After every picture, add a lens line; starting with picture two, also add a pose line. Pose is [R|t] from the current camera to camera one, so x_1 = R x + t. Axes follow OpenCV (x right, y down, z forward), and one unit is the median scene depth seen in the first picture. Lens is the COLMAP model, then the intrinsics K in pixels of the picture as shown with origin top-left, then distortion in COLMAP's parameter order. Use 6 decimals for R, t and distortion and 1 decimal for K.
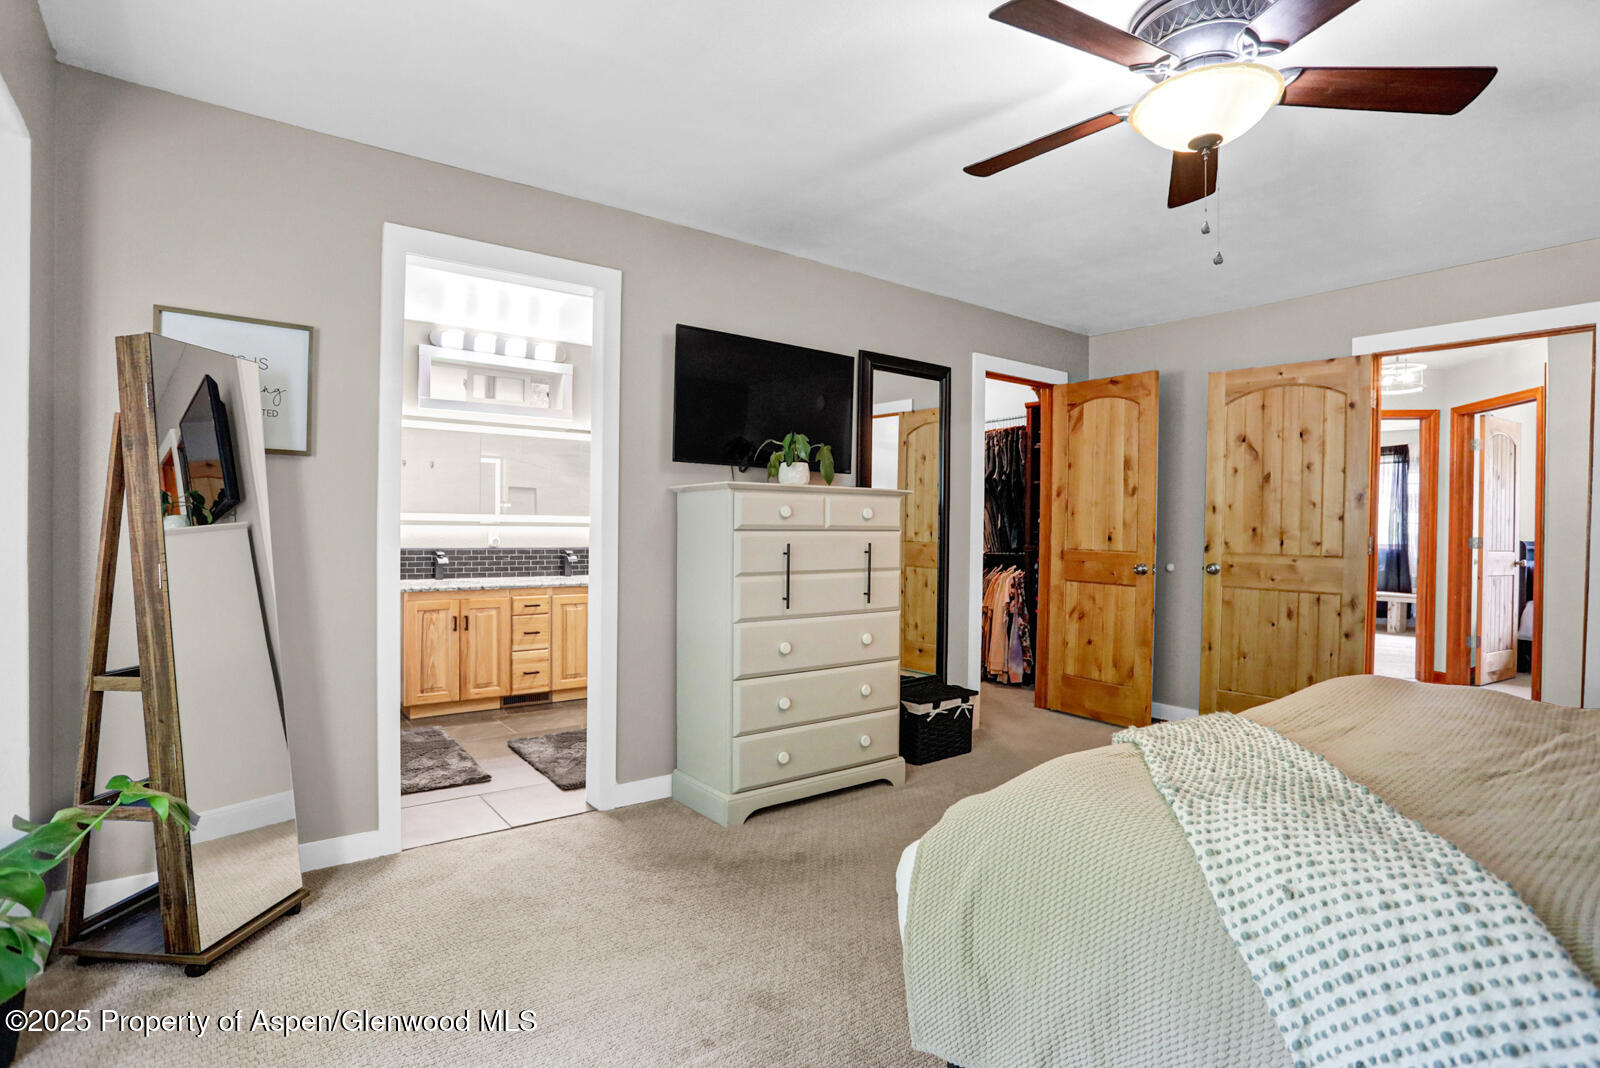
lens RADIAL K [[798.8, 0, 800.0], [0, 798.8, 534.0], [0, 0, 1]] dist [-0.076858, 0.032685]
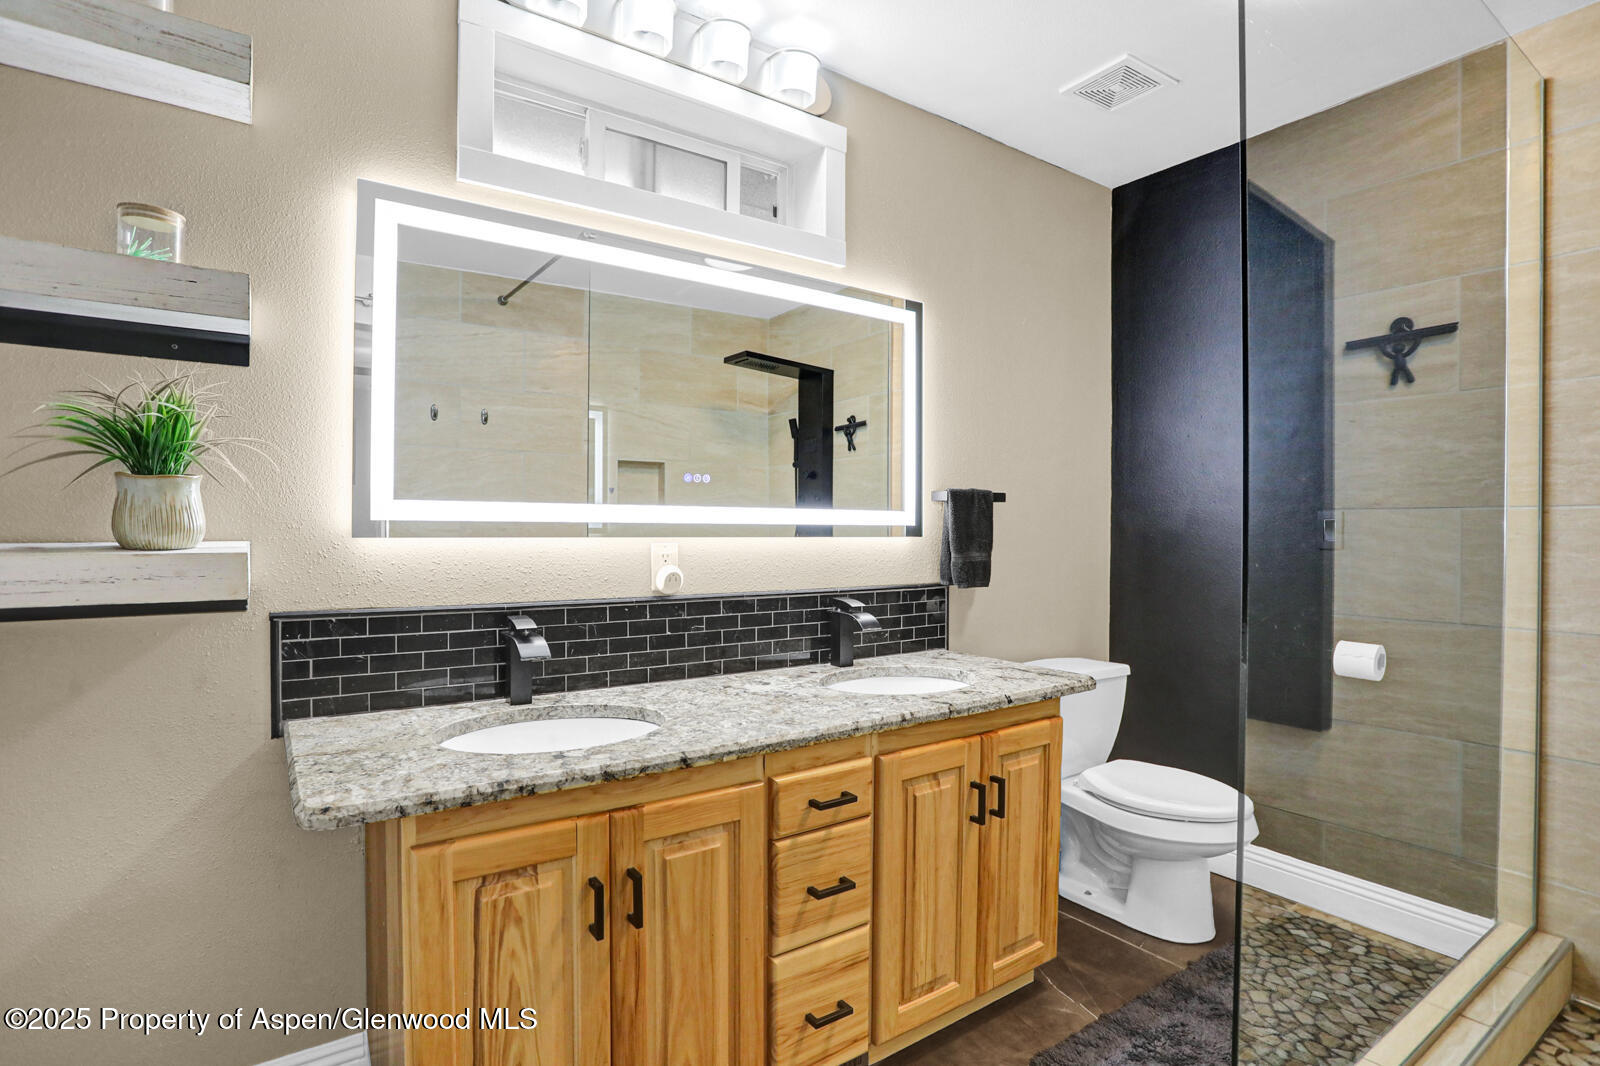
lens RADIAL K [[798.8, 0, 800.0], [0, 798.8, 533.0], [0, 0, 1]] dist [-0.076858, 0.032685]
pose [[0.998961, -0.005864, -0.045194, -0.244646], [0.005821, 0.999982, -0.001074, -0.008779], [0.045199, 0.000810, 0.998978, 0.506487]]
